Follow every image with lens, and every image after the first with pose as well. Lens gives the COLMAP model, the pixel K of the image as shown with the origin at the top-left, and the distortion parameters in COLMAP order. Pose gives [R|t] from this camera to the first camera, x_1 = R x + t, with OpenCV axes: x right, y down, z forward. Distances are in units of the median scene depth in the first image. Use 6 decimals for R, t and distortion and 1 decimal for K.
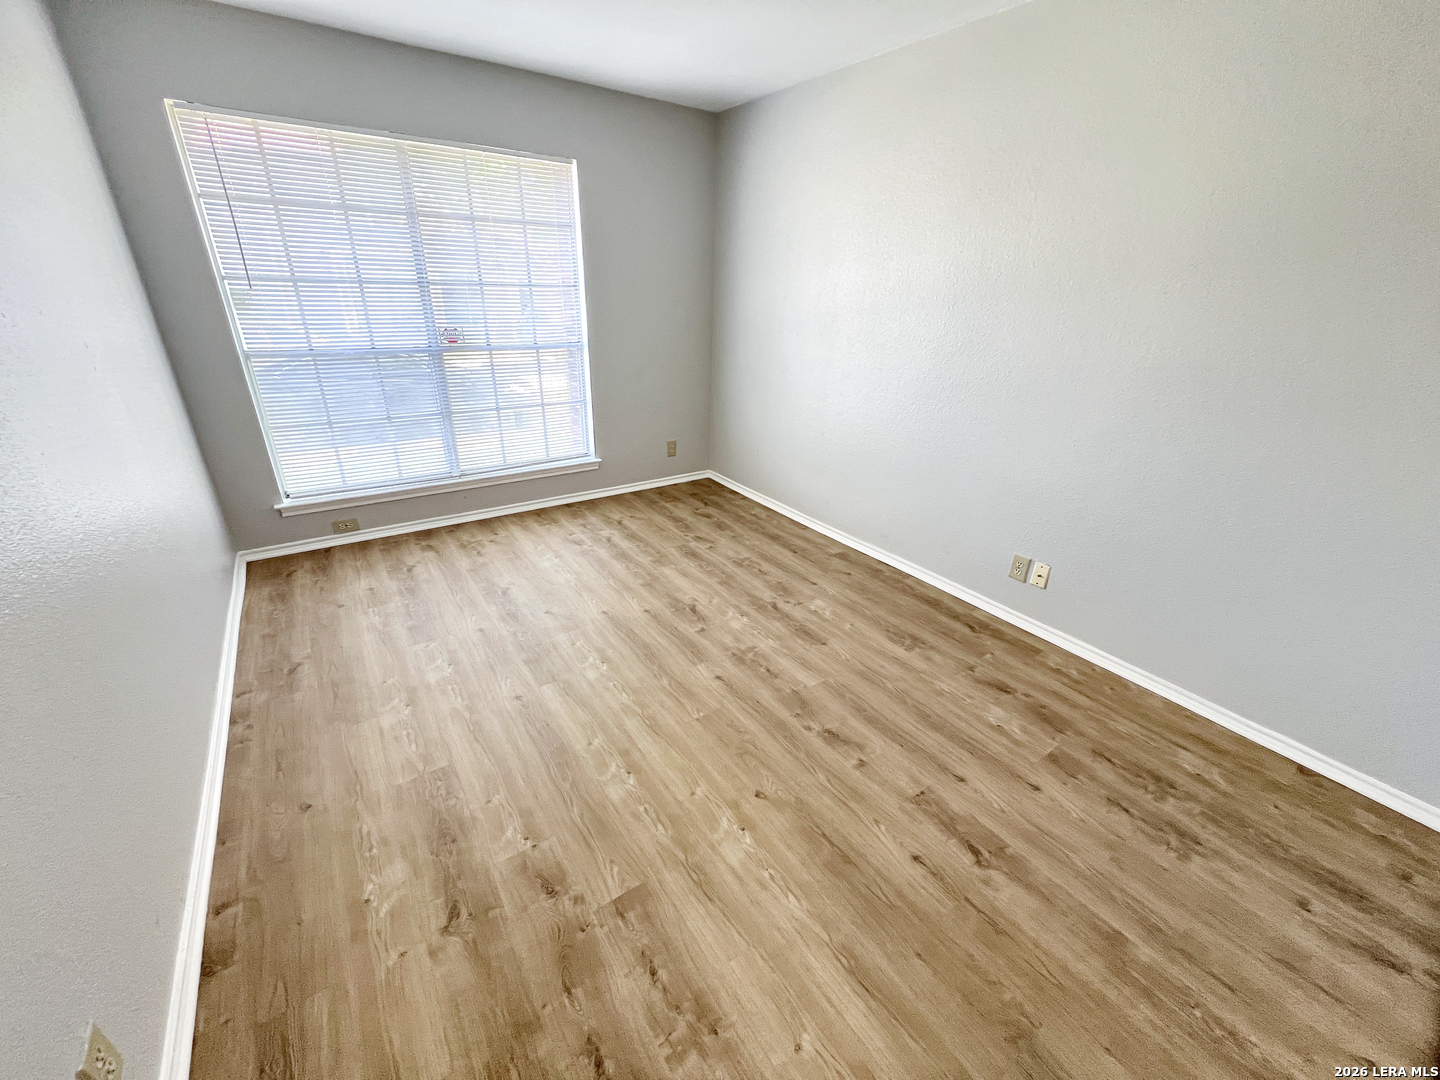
lens RADIAL K [[573.0, 0, 721.2], [0, 573.0, 540.3], [0, 0, 1]] dist [-0.001738, -0.000131]
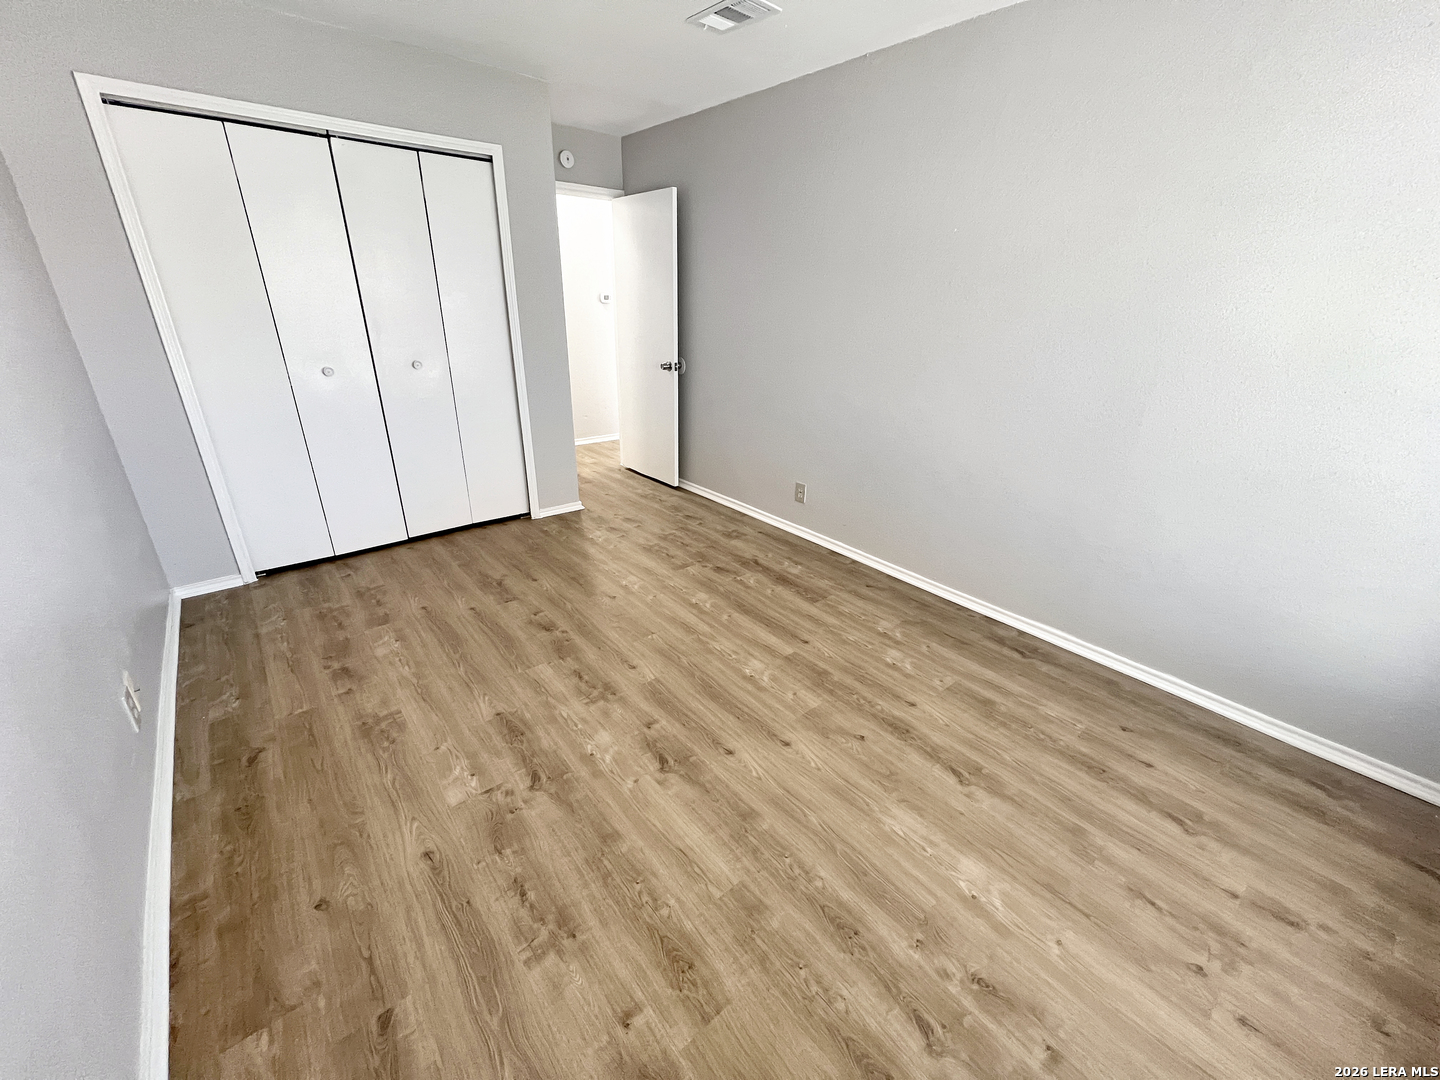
lens RADIAL K [[573.0, 0, 720.2], [0, 573.0, 539.2], [0, 0, 1]] dist [-0.001738, -0.000131]
pose [[-0.994769, -0.016495, -0.100809, -0.050960], [-0.085113, 0.679529, 0.728695, -0.653037], [0.056483, 0.733463, -0.677378, 1.491092]]
